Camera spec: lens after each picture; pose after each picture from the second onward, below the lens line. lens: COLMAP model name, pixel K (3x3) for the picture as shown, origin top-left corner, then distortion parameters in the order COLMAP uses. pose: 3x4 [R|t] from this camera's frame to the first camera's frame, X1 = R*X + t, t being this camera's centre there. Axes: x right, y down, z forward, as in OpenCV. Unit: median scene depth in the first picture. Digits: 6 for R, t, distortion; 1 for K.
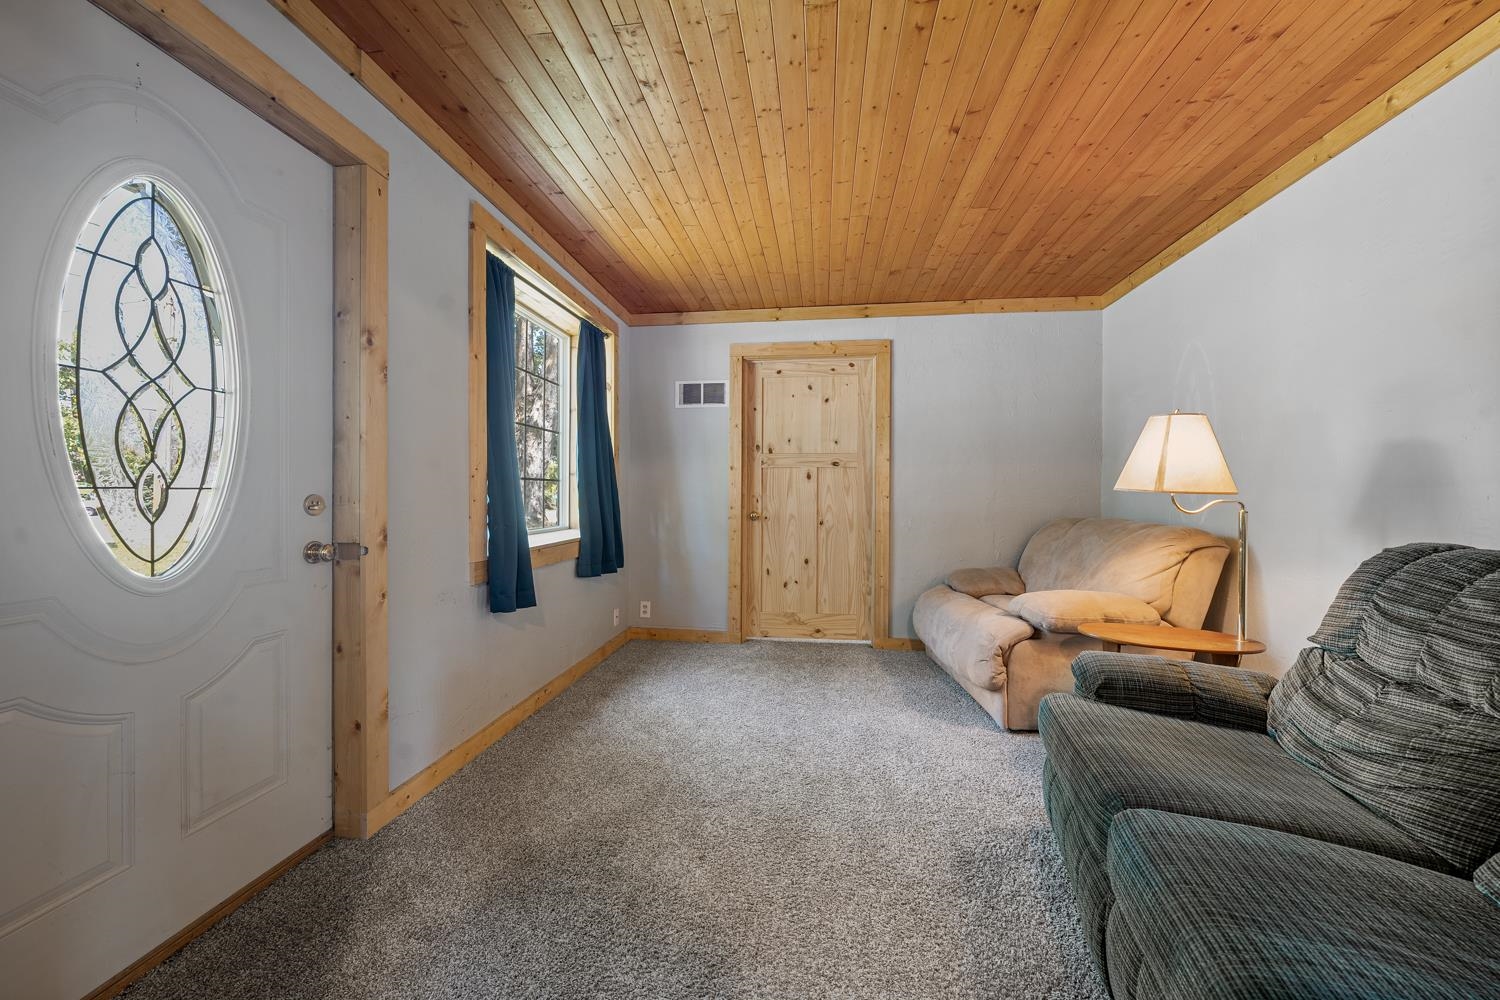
lens RADIAL K [[546.1, 0, 752.7], [0, 546.1, 495.8], [0, 0, 1]] dist [0.000413, -0.000668]
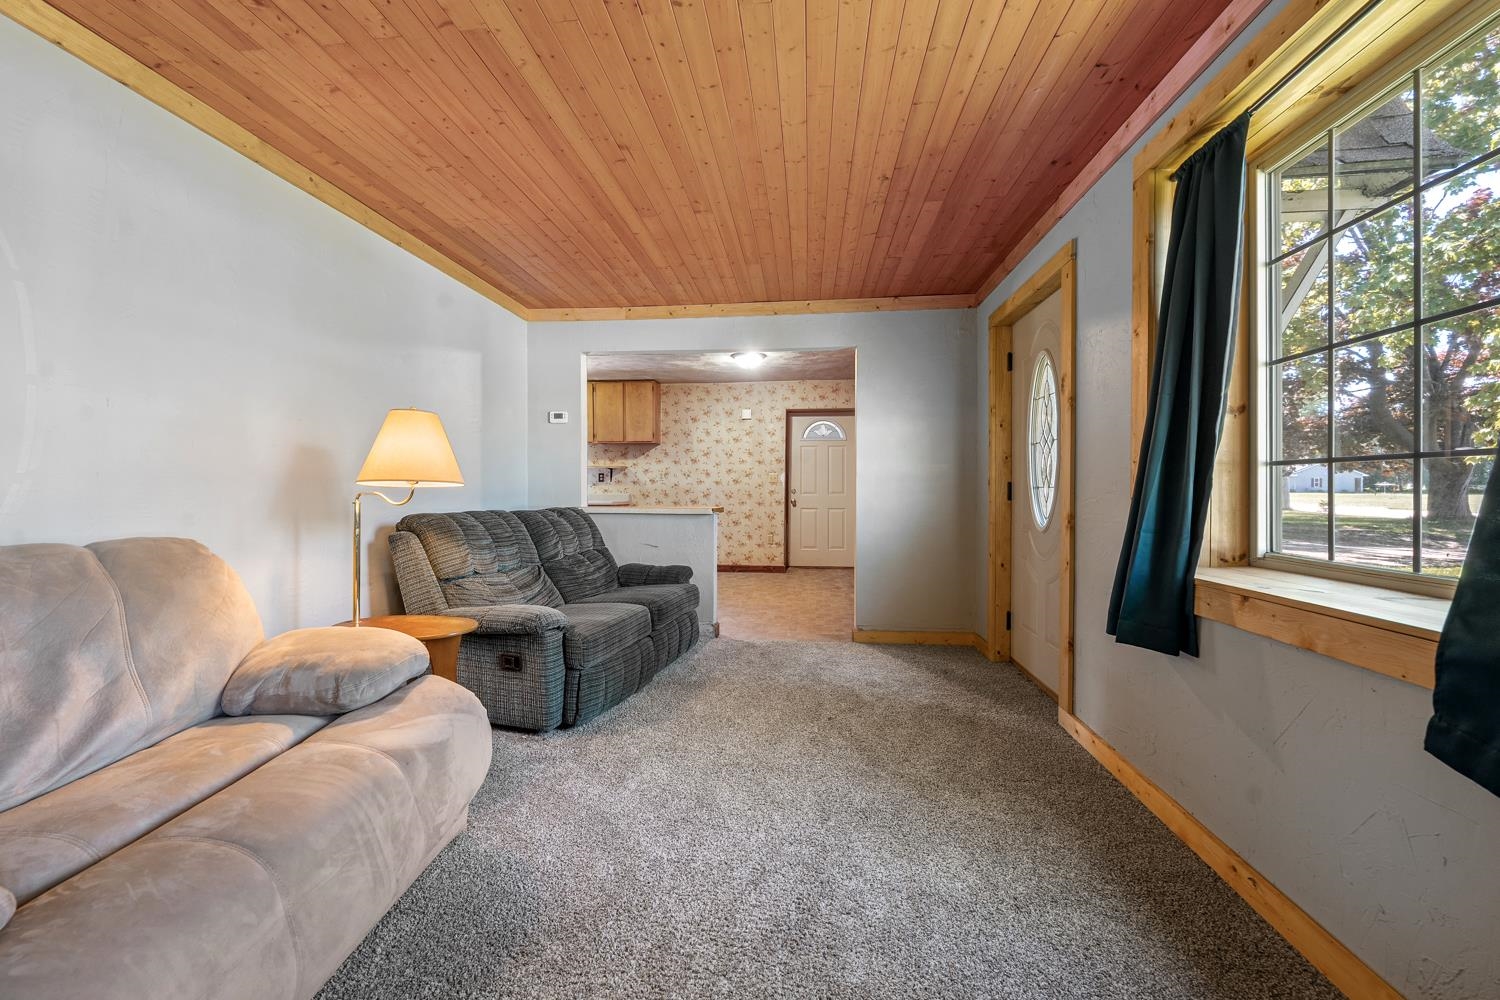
lens RADIAL K [[546.1, 0, 751.4], [0, 546.1, 493.5], [0, 0, 1]] dist [0.000413, -0.000668]
pose [[-0.999824, -0.004815, -0.018124, 0.067826], [-0.005066, 0.999892, 0.013831, -0.004009], [0.018056, 0.013921, -0.999740, 1.055748]]
